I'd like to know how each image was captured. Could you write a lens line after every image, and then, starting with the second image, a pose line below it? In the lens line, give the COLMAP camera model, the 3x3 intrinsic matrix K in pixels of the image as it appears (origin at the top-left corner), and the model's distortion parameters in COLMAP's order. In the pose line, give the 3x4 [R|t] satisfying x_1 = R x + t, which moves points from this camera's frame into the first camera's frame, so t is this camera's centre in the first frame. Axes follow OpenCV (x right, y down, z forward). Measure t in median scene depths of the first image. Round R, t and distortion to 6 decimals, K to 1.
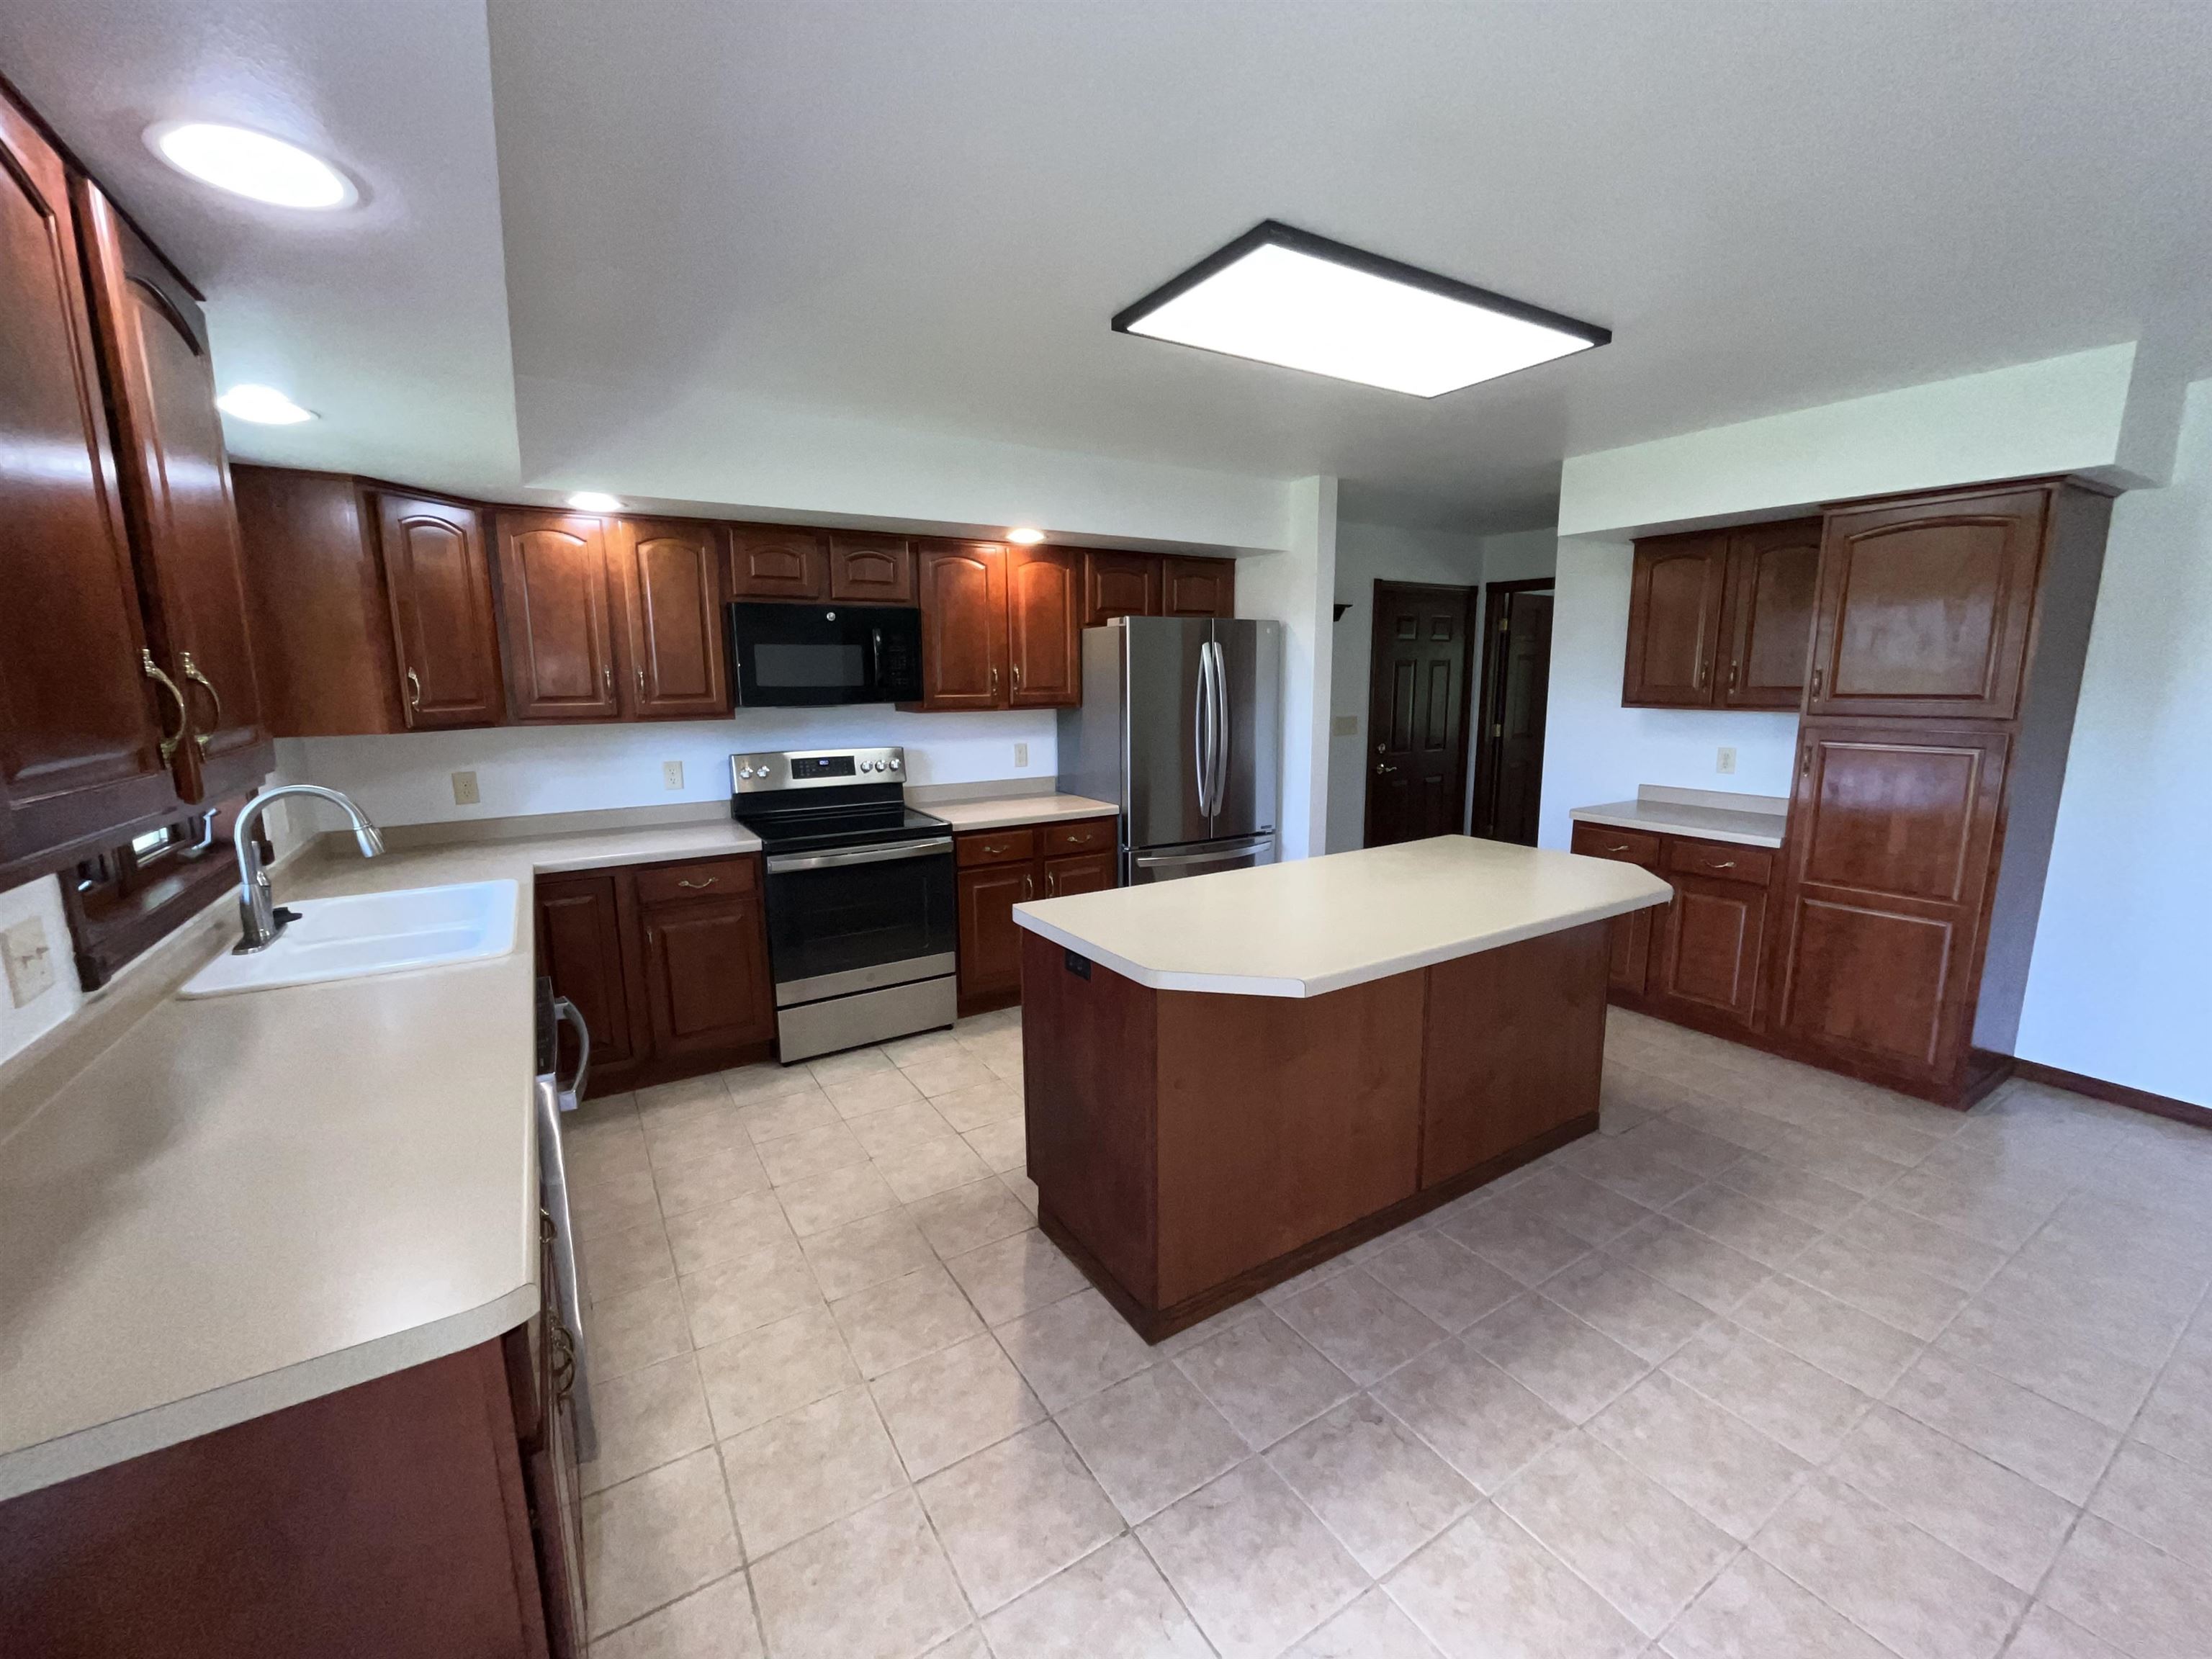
lens RADIAL K [[903.4, 0, 1103.8], [0, 903.4, 826.8], [0, 0, 1]] dist [-0.000348, 0.000231]
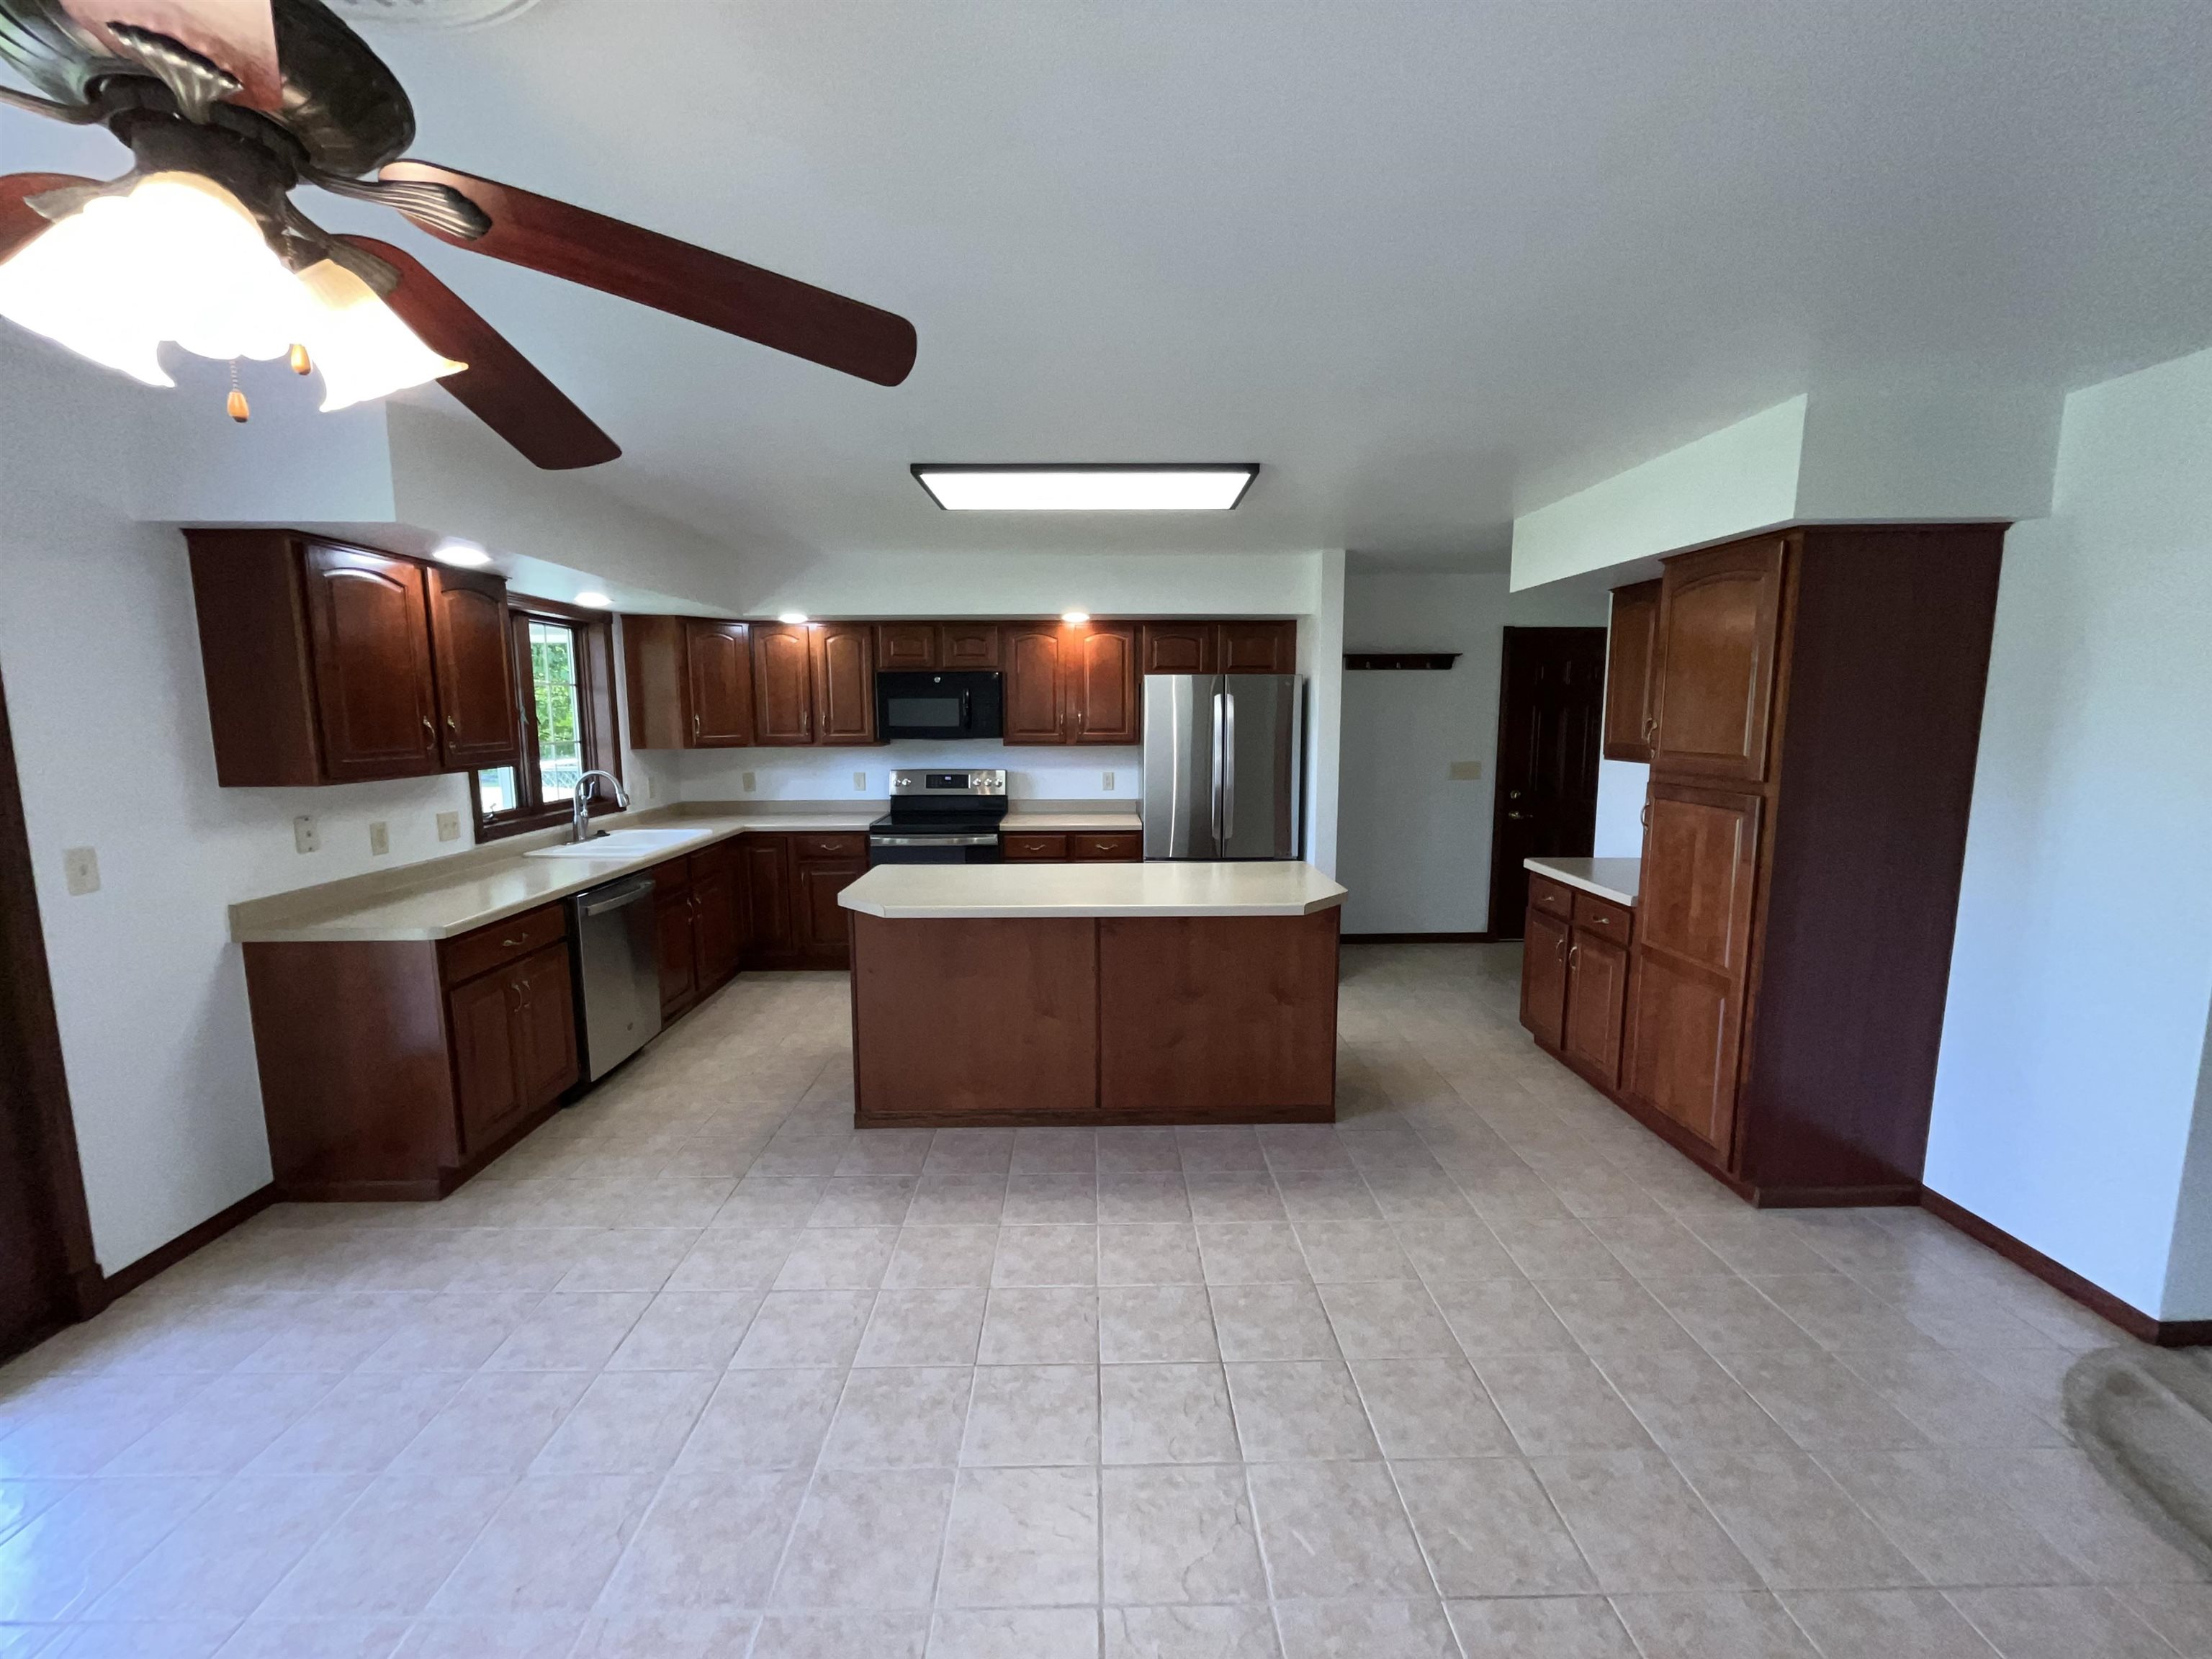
lens RADIAL K [[905.4, 0, 1099.8], [0, 905.4, 826.2], [0, 0, 1]] dist [-0.002346, 0.000096]
pose [[0.855056, 0.071799, -0.513540, 0.795943], [-0.091627, 0.995704, -0.013351, 0.003098], [0.510375, 0.058470, 0.857962, -0.142936]]
